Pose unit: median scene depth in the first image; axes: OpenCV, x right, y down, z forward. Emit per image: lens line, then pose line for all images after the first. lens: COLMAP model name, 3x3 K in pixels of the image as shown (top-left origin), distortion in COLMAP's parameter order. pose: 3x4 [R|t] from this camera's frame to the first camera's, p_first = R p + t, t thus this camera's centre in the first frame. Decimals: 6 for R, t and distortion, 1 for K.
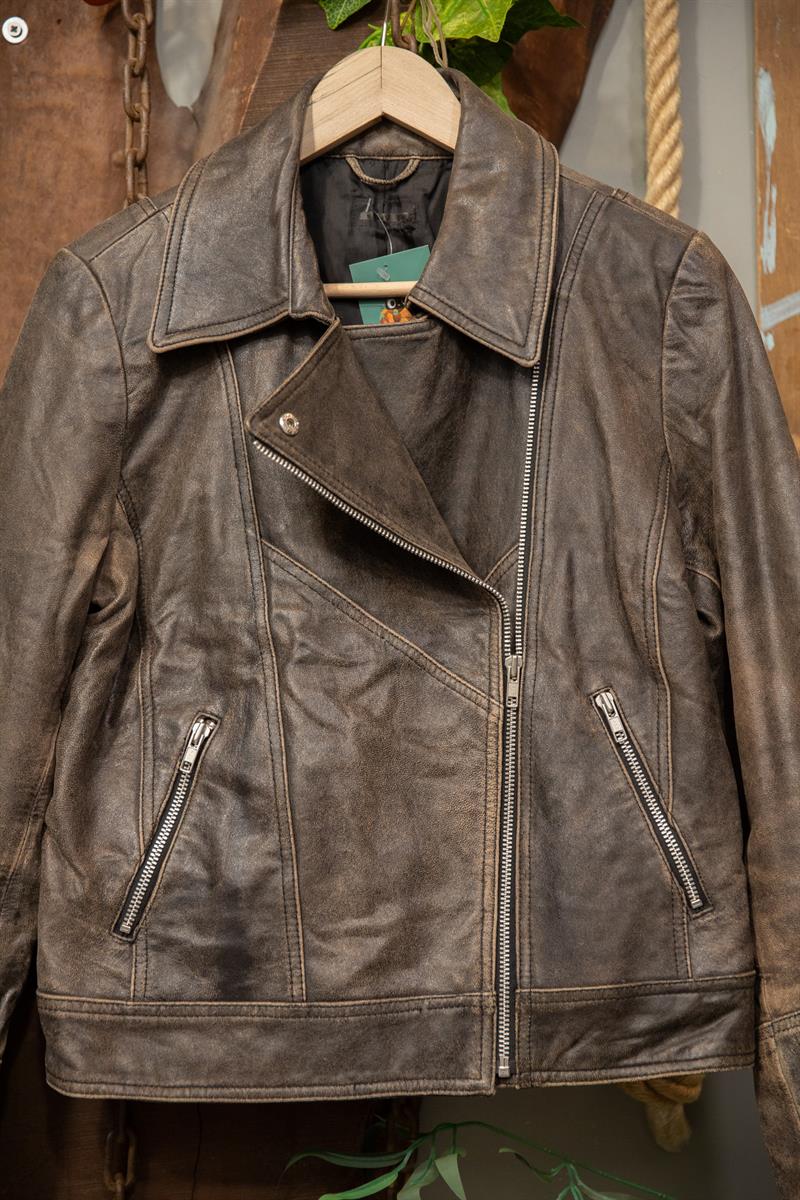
lens RADIAL K [[2002.7, 0, 404.0], [0, 2002.7, 606.3], [0, 0, 1]] dist [0.130352, 0.000000]
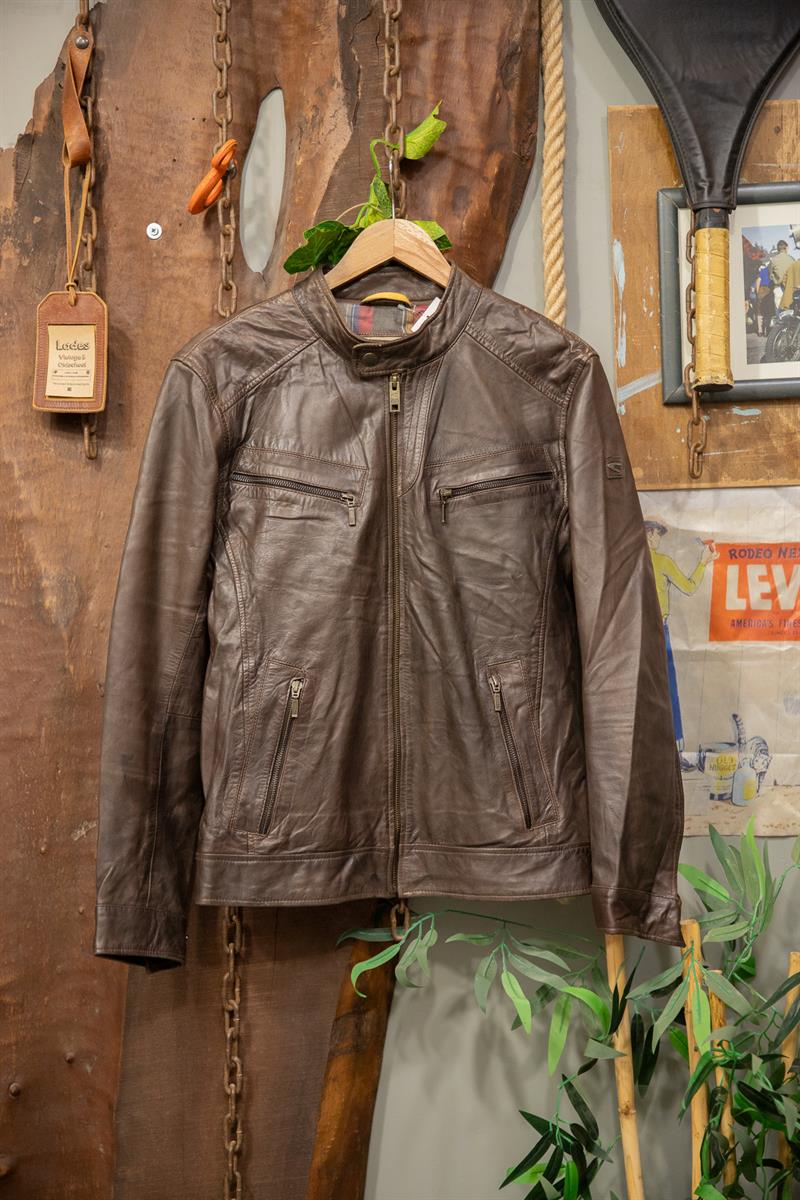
lens RADIAL K [[1821.6, 0, 402.5], [0, 1821.6, 612.6], [0, 0, 1]] dist [0.093326, 0.000000]
pose [[0.999051, -0.014454, -0.041077, 0.066674], [0.016971, 0.997956, 0.061608, -0.065692], [0.040102, -0.062247, 0.997255, -0.496947]]
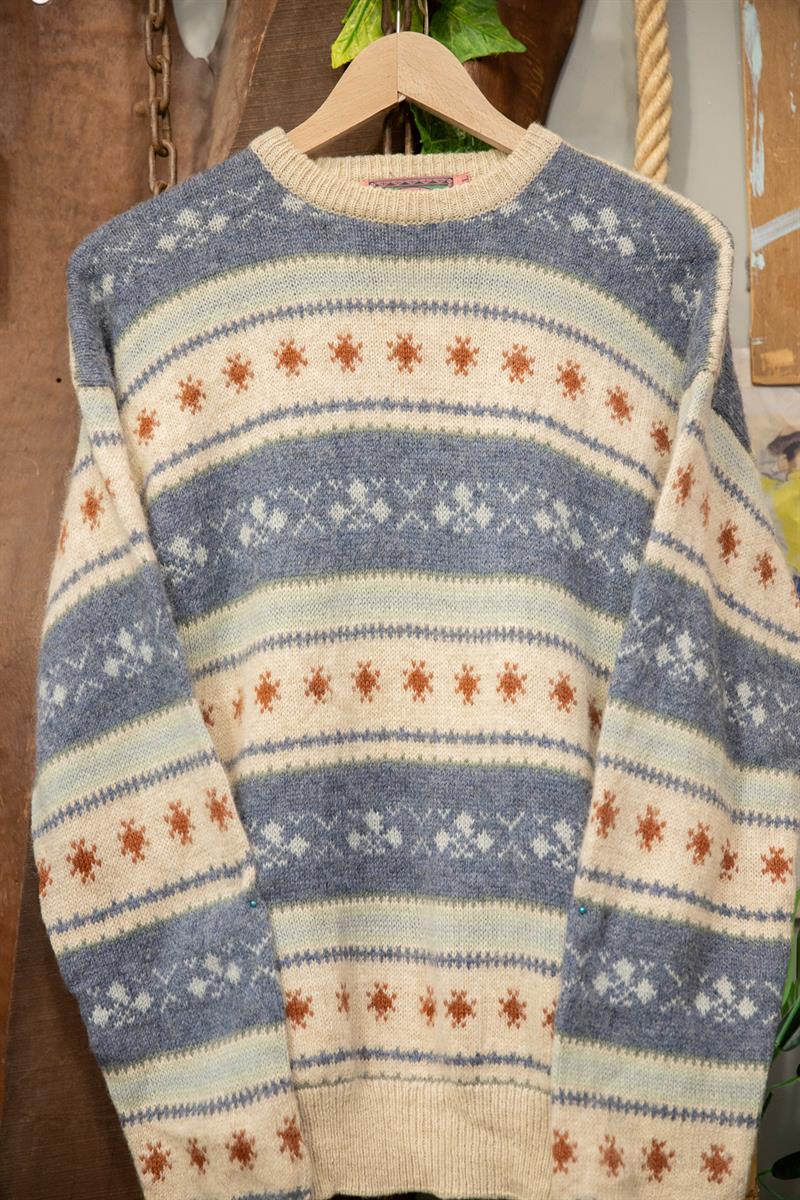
lens RADIAL K [[2208.7, 0, 397.0], [0, 2208.7, 606.7], [0, 0, 1]] dist [0.167926, 0.000000]
pose [[0.999010, -0.026636, -0.035642, 0.030110], [0.026716, 0.999641, 0.001784, 0.044010], [0.035582, -0.002734, 0.999363, -0.178841]]
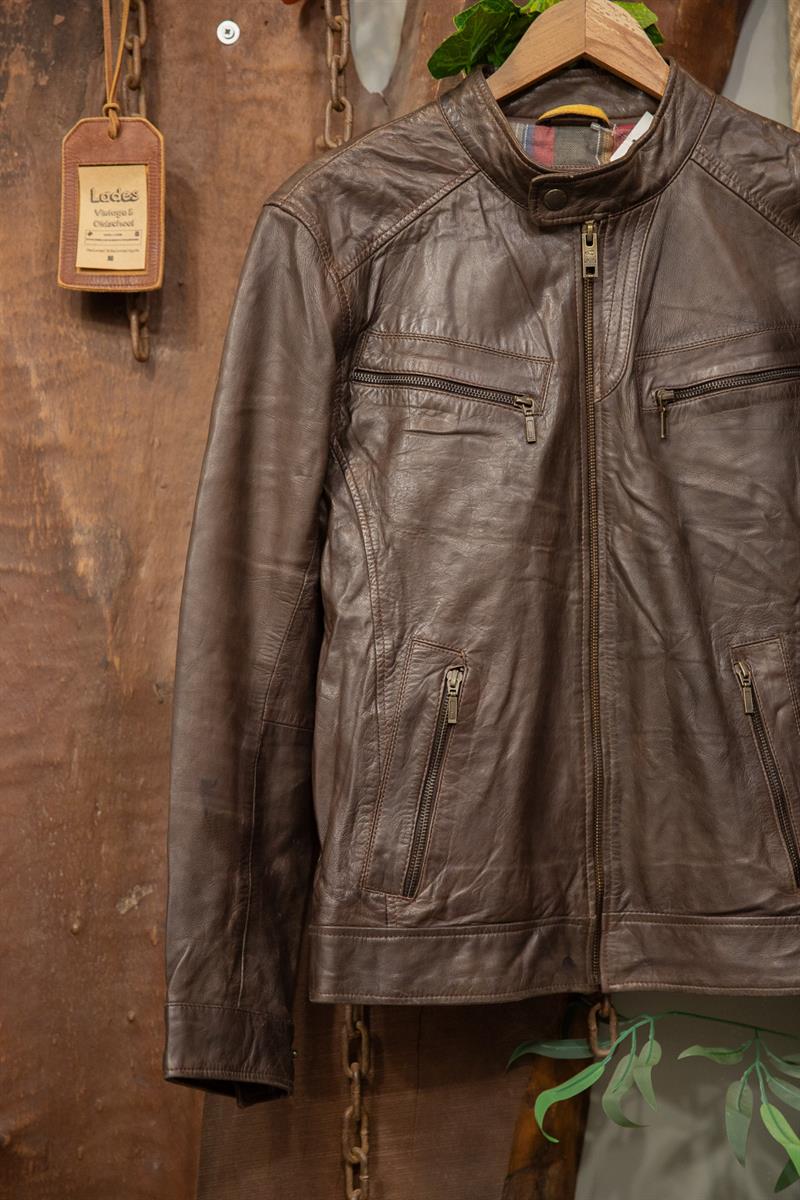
lens RADIAL K [[2208.7, 0, 399.4], [0, 2208.7, 609.7], [0, 0, 1]] dist [0.167926, 0.000000]
pose [[0.998512, -0.025976, -0.047947, -0.045424], [0.027282, 0.999268, 0.026805, 0.008398], [0.047215, -0.028074, 0.998490, -0.259078]]
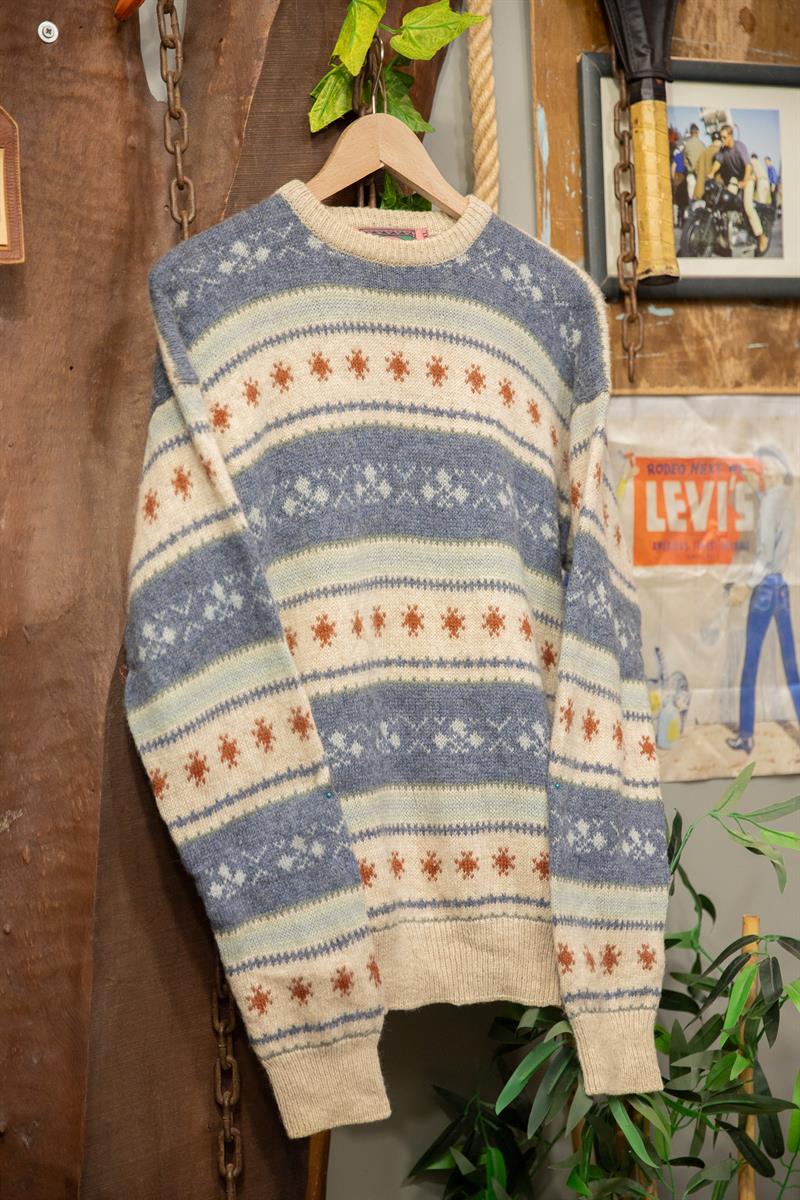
lens RADIAL K [[2208.7, 0, 408.4], [0, 2208.7, 611.7], [0, 0, 1]] dist [0.167926, 0.000000]
pose [[0.877866, -0.036175, 0.477538, -0.685604], [0.013236, 0.998595, 0.051315, 0.003986], [-0.478723, -0.038728, 0.877112, -0.335217]]
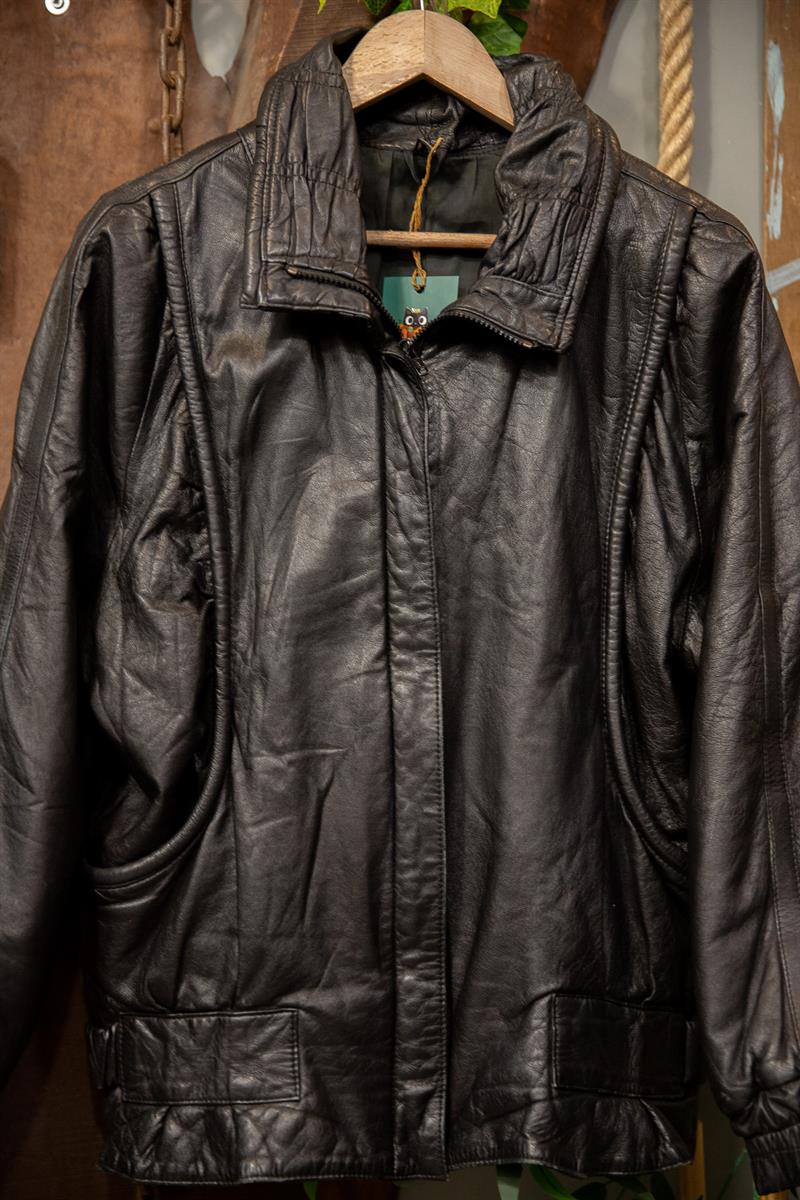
lens RADIAL K [[1745.5, 0, 401.2], [0, 1745.5, 610.9], [0, 0, 1]] dist [0.079695, 0.000000]
pose [[0.999459, 0.012494, -0.030423, 0.018637], [-0.011154, 0.998977, 0.043826, -0.011128], [0.030940, -0.043463, 0.998576, 0.081162]]
